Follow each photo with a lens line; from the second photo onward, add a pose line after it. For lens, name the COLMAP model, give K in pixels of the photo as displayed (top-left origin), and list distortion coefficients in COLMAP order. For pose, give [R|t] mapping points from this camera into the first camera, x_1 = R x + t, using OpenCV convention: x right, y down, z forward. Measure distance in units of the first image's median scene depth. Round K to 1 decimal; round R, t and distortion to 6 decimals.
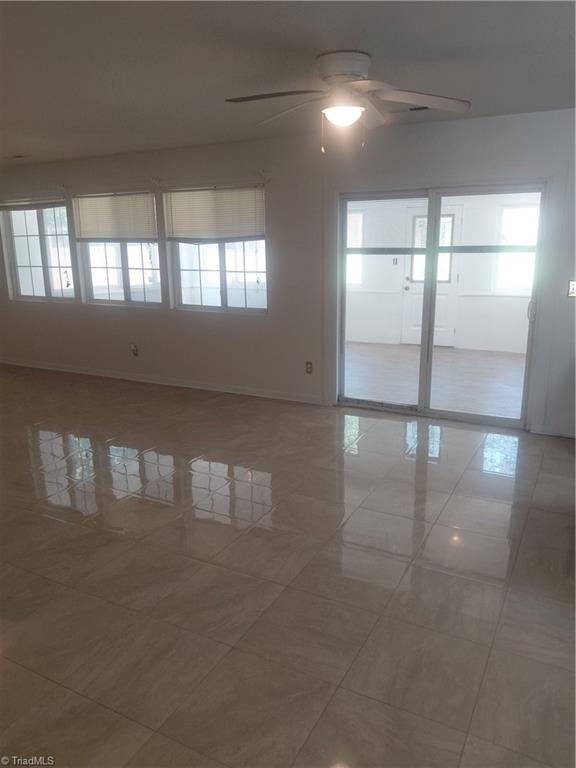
lens RADIAL K [[567.7, 0, 291.4], [0, 567.7, 380.2], [0, 0, 1]] dist [0.059645, -0.057655]
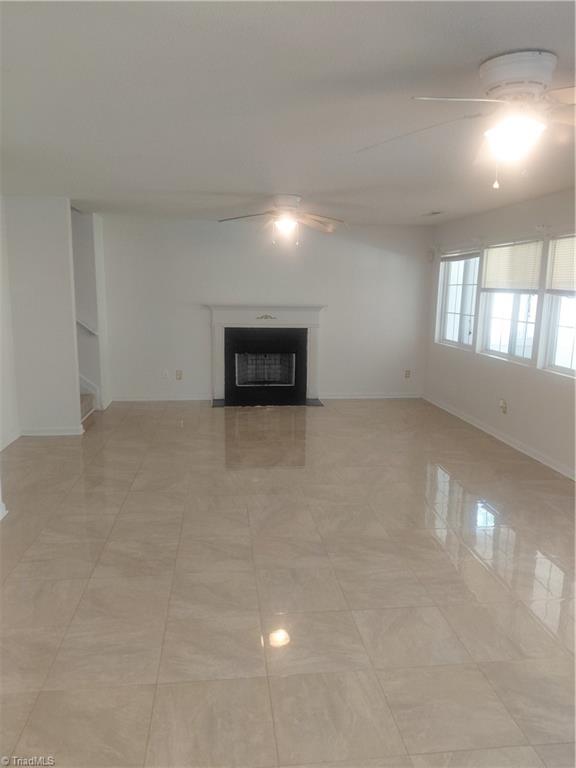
lens RADIAL K [[567.7, 0, 289.9], [0, 567.7, 389.1], [0, 0, 1]] dist [0.059645, -0.057655]
pose [[0.613322, 0.165907, -0.772212, 0.241721], [-0.215203, 0.975801, 0.038724, -0.045017], [0.759950, 0.142432, 0.634184, 0.146325]]
